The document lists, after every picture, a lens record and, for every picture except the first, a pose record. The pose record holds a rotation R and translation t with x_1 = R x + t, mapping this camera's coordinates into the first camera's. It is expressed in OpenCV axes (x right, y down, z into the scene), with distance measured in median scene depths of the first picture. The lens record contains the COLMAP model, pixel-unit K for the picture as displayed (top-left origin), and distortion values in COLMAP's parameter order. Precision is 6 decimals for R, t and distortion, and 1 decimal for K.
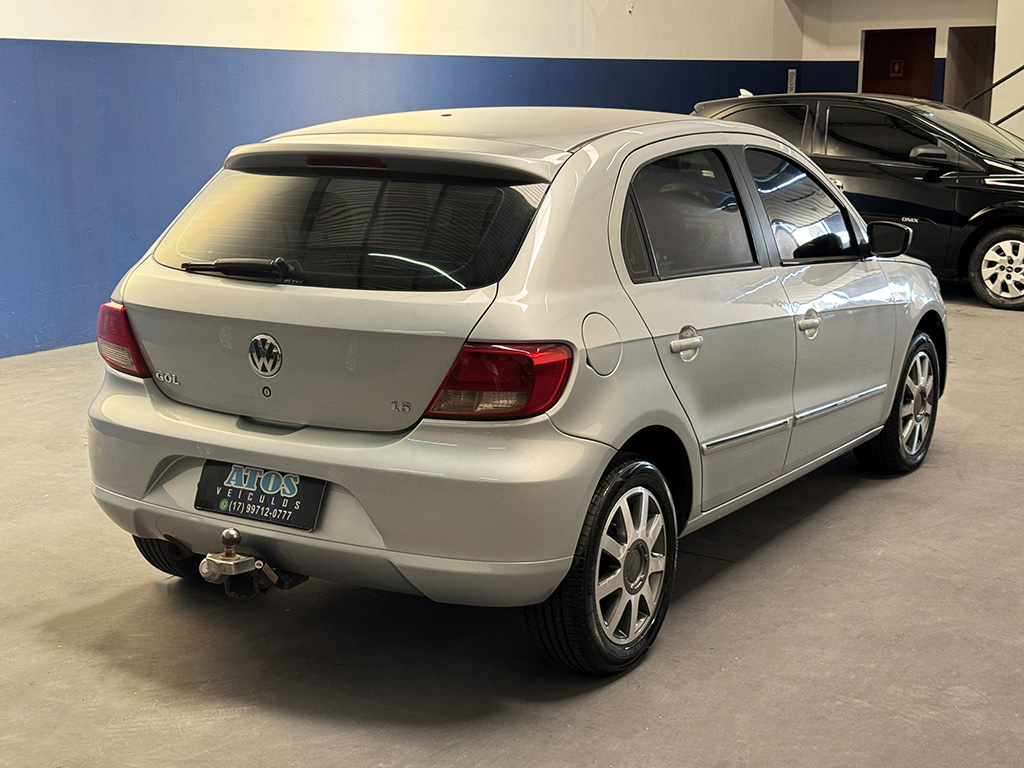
lens RADIAL K [[1440.6, 0, 512.0], [0, 1440.6, 384.0], [0, 0, 1]] dist [0.274034, -0.770117]
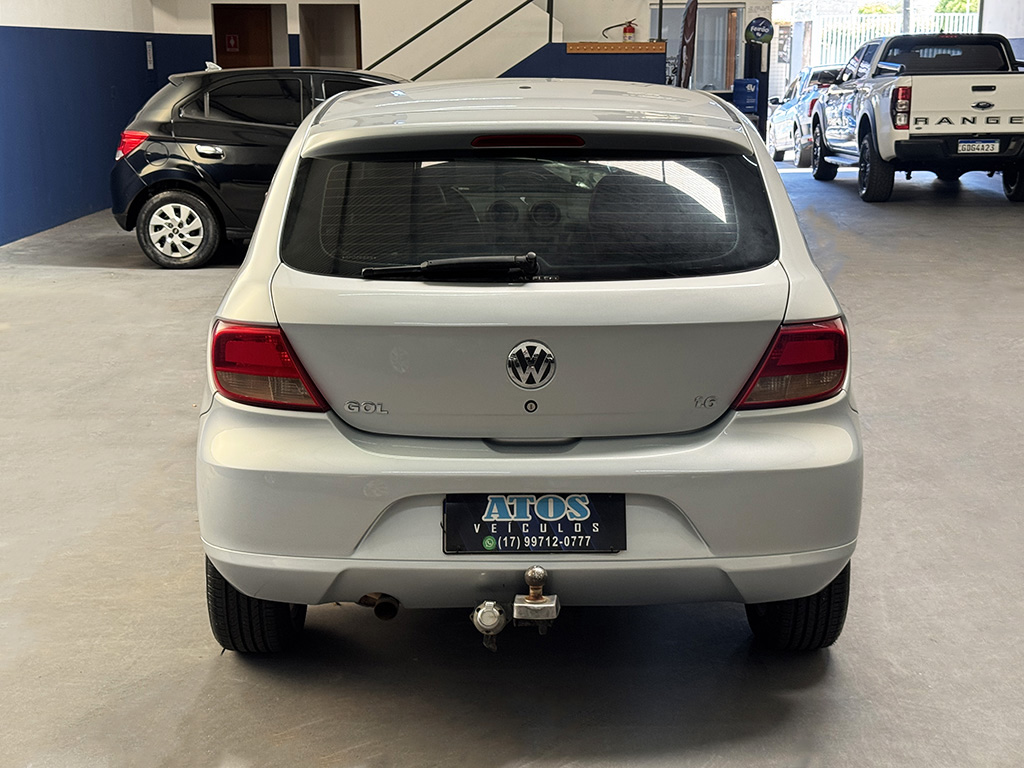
lens RADIAL K [[1440.6, 0, 512.0], [0, 1440.6, 384.0], [0, 0, 1]] dist [0.274034, -0.770117]
pose [[0.844268, -0.118020, 0.522764, -0.631660], [0.109735, 0.992853, 0.046925, -0.050112], [-0.524566, 0.017748, 0.851185, 0.265281]]
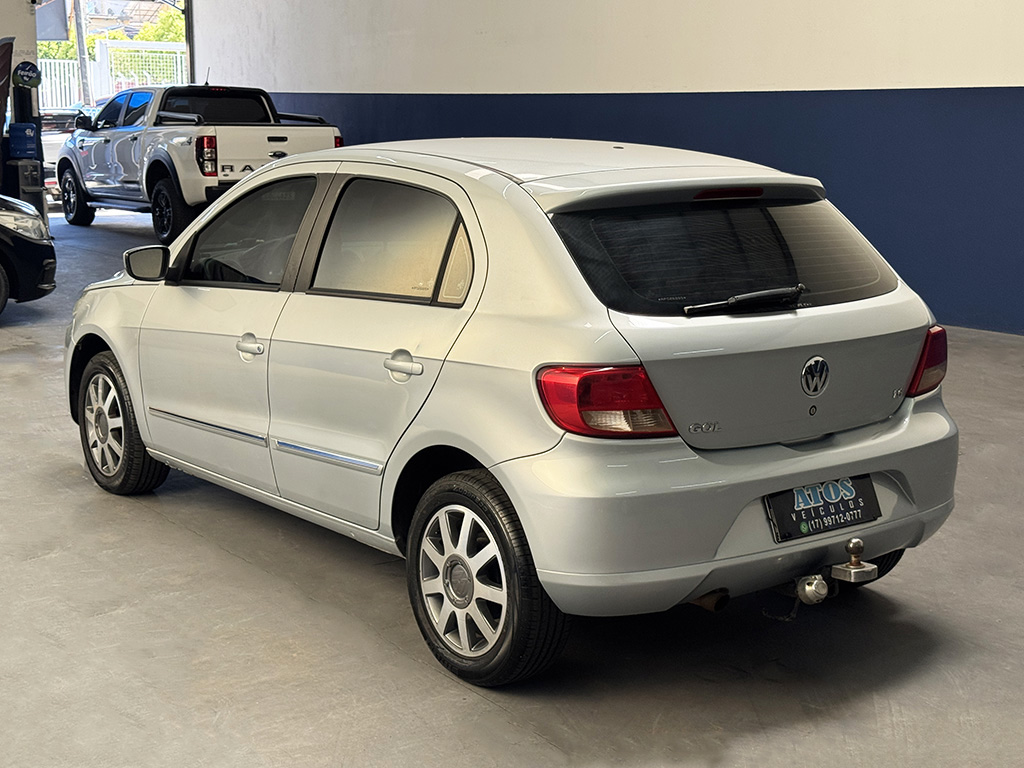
lens RADIAL K [[1440.6, 0, 512.0], [0, 1440.6, 384.0], [0, 0, 1]] dist [0.274034, -0.770117]
pose [[0.354260, -0.168676, 0.919809, -1.220162], [0.174142, 0.978293, 0.112331, -0.171011], [-0.918790, 0.120383, 0.375943, 0.799948]]
